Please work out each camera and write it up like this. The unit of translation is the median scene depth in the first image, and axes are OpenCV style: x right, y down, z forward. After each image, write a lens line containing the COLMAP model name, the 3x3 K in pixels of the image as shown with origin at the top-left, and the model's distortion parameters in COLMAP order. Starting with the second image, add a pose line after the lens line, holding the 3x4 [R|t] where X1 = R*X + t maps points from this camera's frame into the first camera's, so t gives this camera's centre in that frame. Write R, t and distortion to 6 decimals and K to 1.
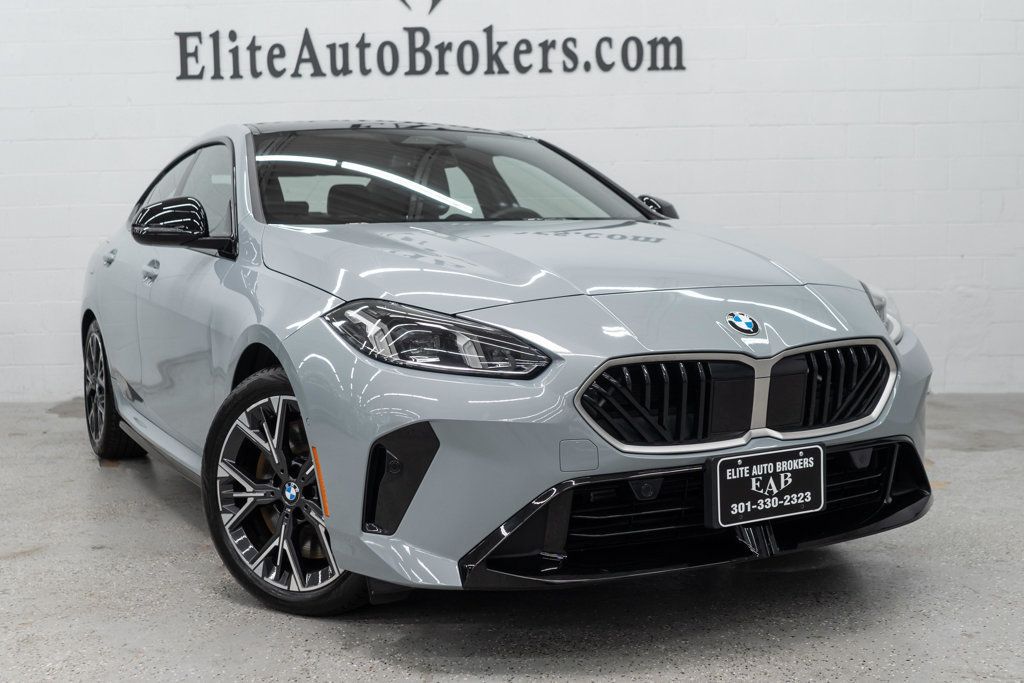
lens RADIAL K [[1223.3, 0, 512.0], [0, 1223.3, 341.5], [0, 0, 1]] dist [-0.016569, 0.015183]
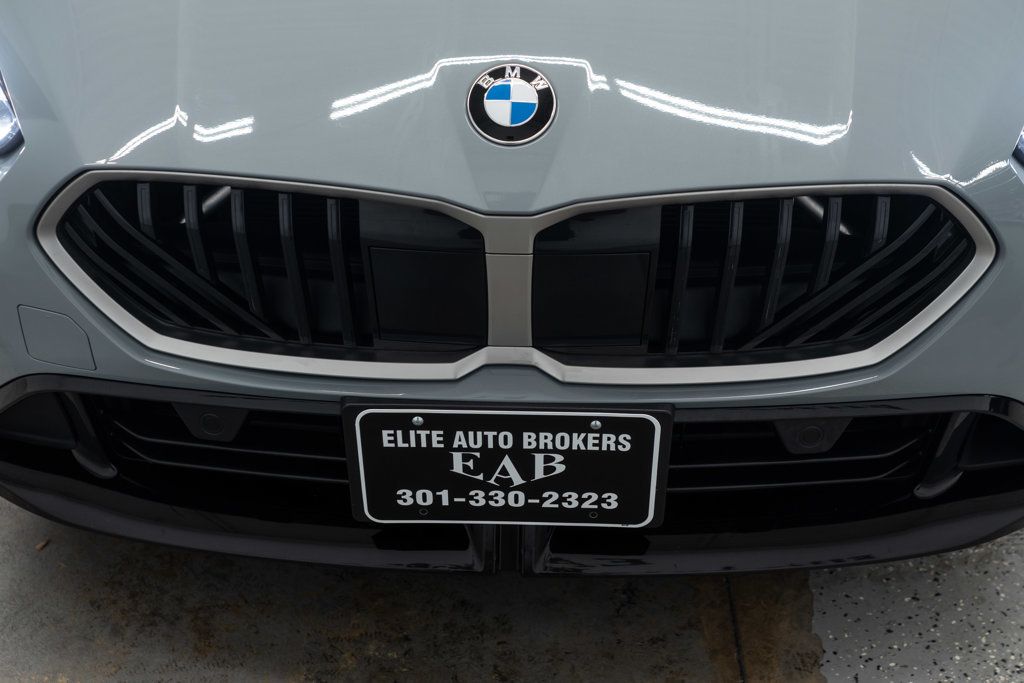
lens RADIAL K [[1223.3, 0, 512.0], [0, 1223.3, 341.5], [0, 0, 1]] dist [-0.016569, 0.015183]
pose [[0.861740, 0.313861, -0.398617, 0.381132], [-0.062031, 0.844968, 0.531207, -0.165261], [0.503544, -0.433036, 0.747611, 0.682288]]
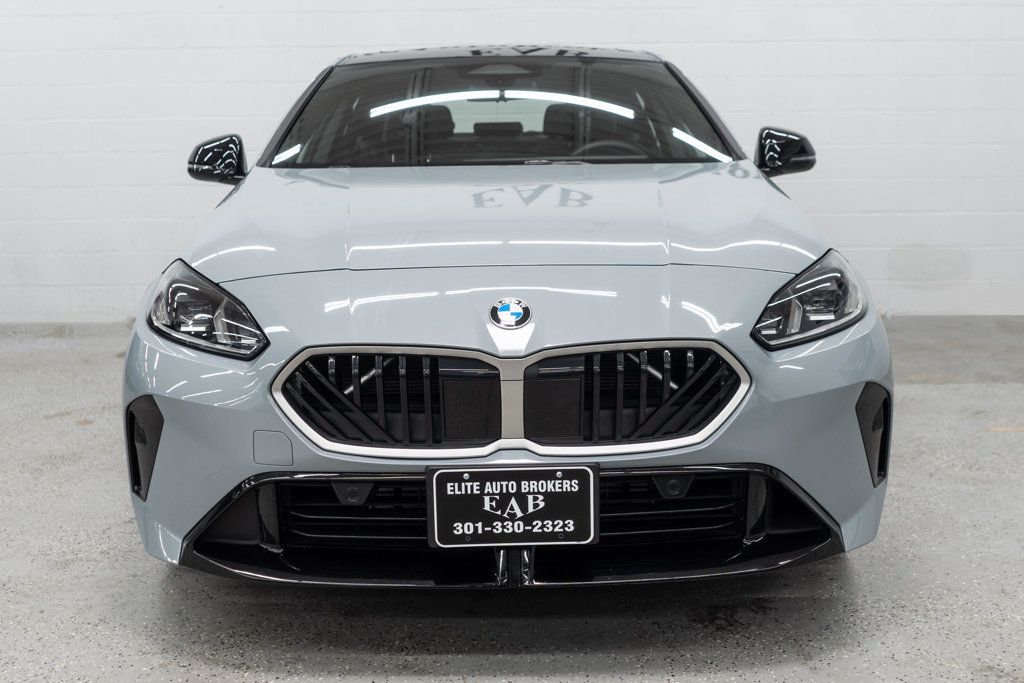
lens RADIAL K [[1223.3, 0, 512.0], [0, 1223.3, 341.5], [0, 0, 1]] dist [-0.016569, 0.015183]
pose [[0.888645, 0.080246, -0.451520, 0.587804], [-0.044178, 0.994972, 0.089884, -0.073680], [0.456462, -0.059928, 0.887722, 0.250748]]
